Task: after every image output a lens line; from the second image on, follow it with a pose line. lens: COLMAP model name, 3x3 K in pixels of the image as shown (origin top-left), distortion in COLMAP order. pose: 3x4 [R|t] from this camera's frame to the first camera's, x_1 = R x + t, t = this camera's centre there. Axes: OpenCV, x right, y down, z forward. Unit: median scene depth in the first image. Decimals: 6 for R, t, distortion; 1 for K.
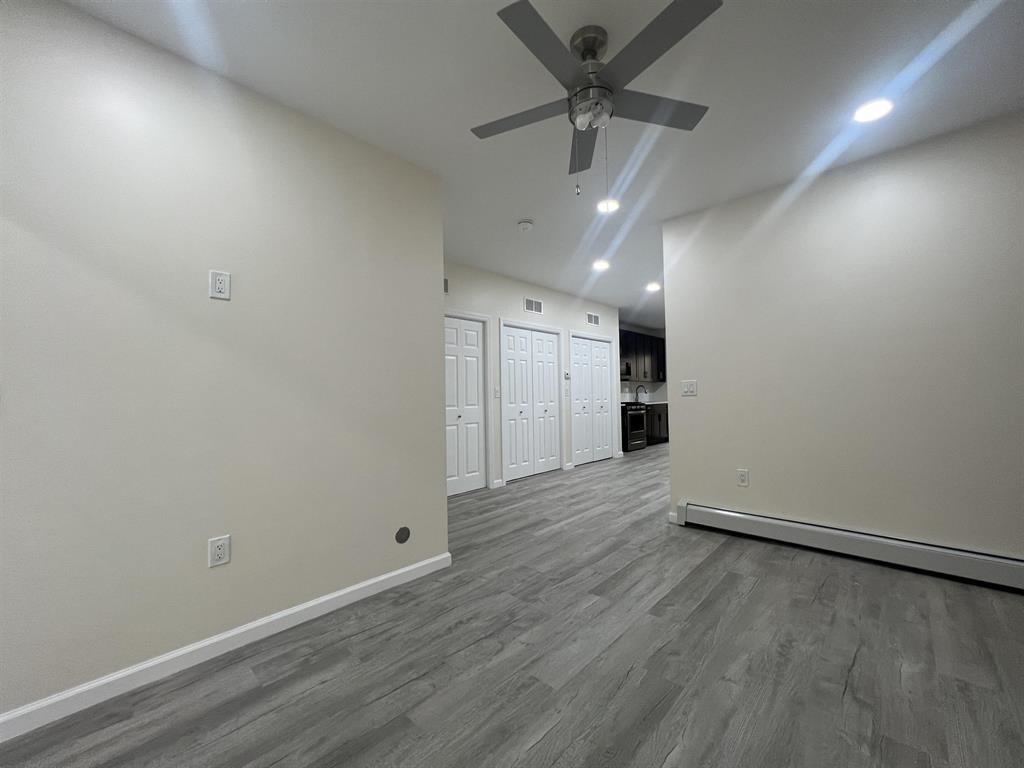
lens RADIAL K [[410.3, 0, 511.4], [0, 410.3, 381.3], [0, 0, 1]] dist [-0.001434, 0.000611]
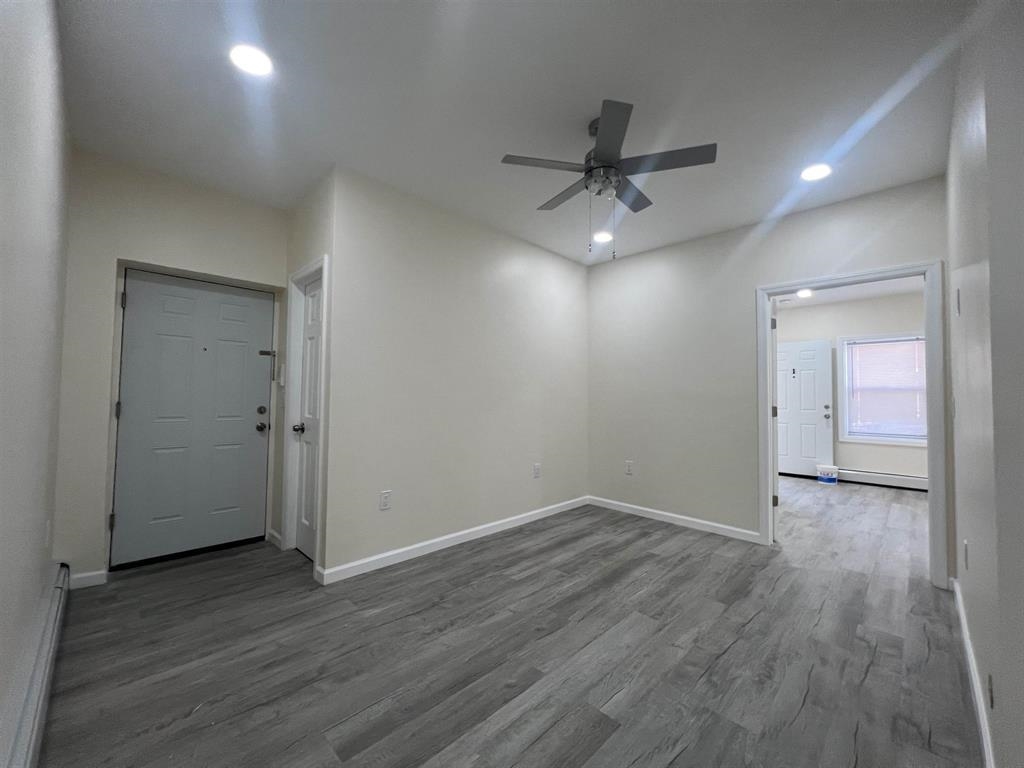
lens RADIAL K [[410.3, 0, 511.4], [0, 410.3, 381.3], [0, 0, 1]] dist [-0.001434, 0.000611]
pose [[-0.999525, 0.005628, 0.030284, 0.408635], [0.003466, 0.997471, -0.070996, 0.039322], [-0.030607, -0.070857, -0.997017, 2.062255]]
